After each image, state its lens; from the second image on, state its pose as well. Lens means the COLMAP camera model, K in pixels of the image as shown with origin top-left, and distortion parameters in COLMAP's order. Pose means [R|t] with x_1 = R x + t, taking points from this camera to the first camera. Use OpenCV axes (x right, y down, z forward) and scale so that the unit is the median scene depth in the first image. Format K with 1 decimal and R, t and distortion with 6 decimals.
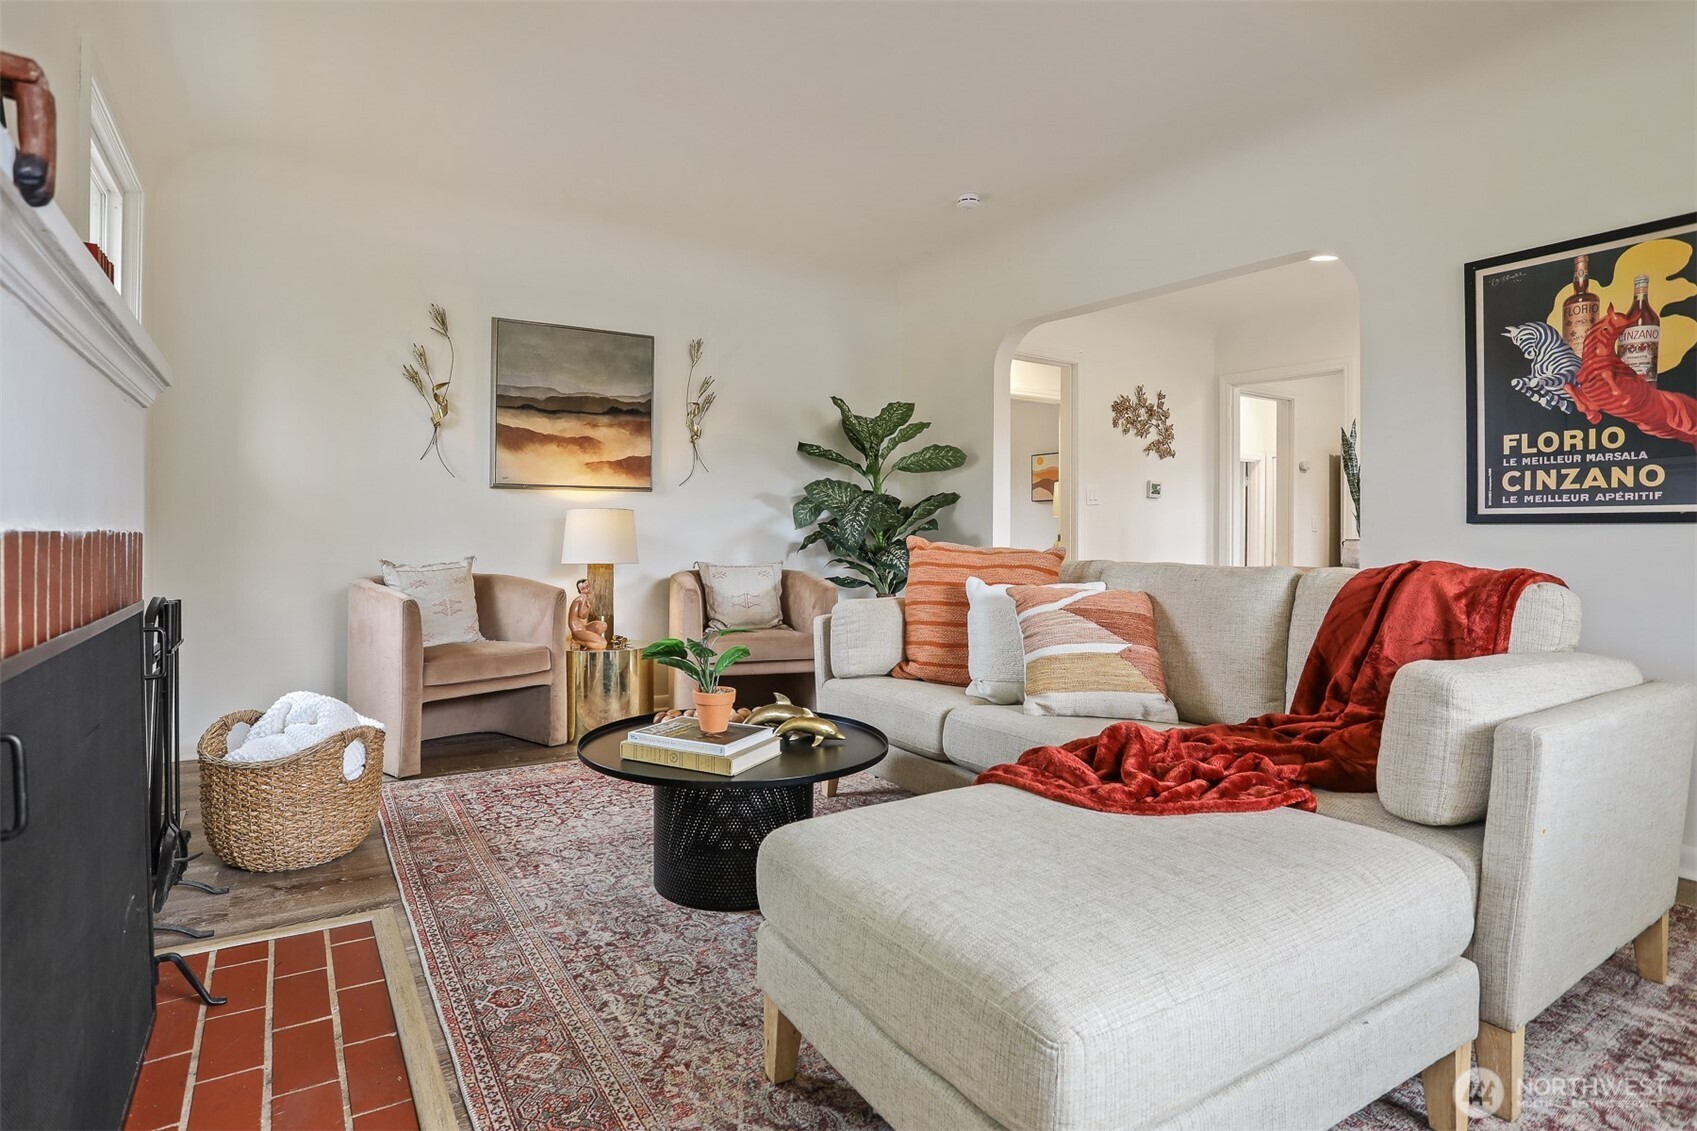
lens RADIAL K [[880.6, 0, 793.0], [0, 880.6, 532.8], [0, 0, 1]] dist [-0.040673, 0.011647]
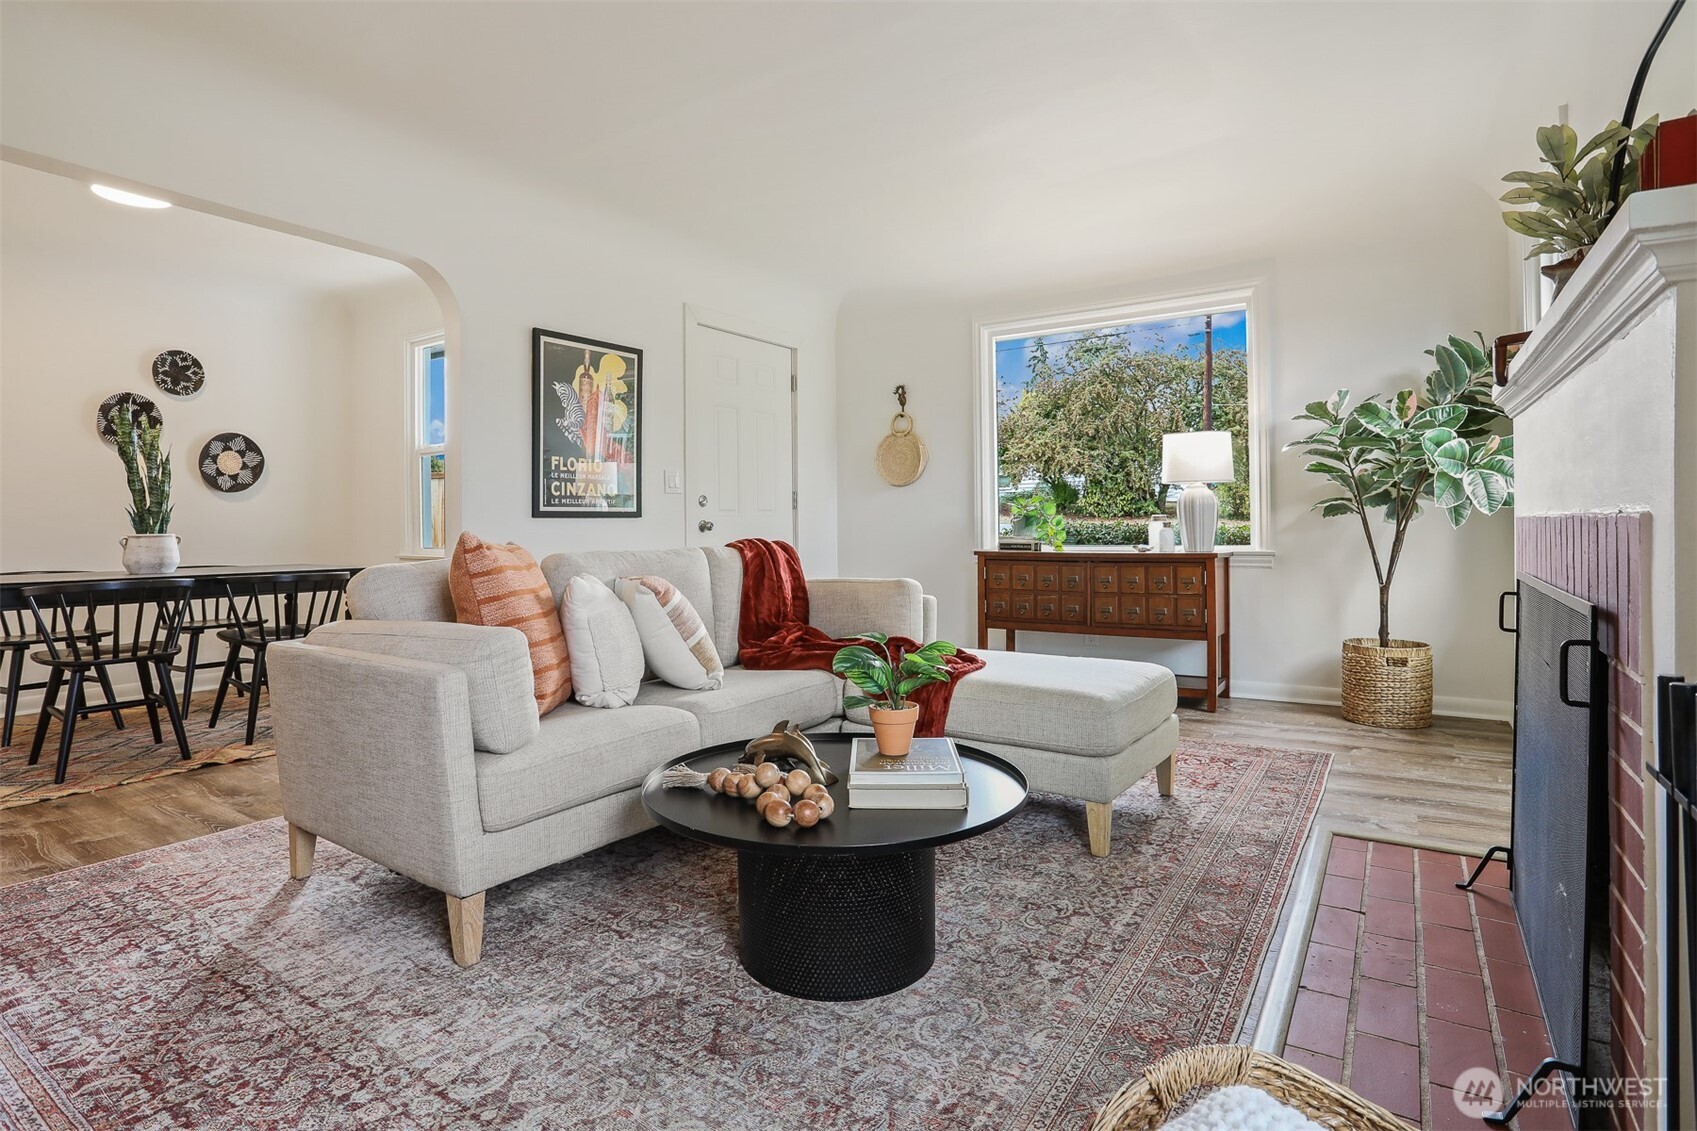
lens RADIAL K [[880.6, 0, 841.9], [0, 880.6, 561.6], [0, 0, 1]] dist [-0.040673, 0.011647]
pose [[-0.446972, -0.040383, 0.893636, -0.777846], [0.004314, 0.998872, 0.047296, -0.004915], [-0.894538, 0.024995, -0.446293, 1.342451]]
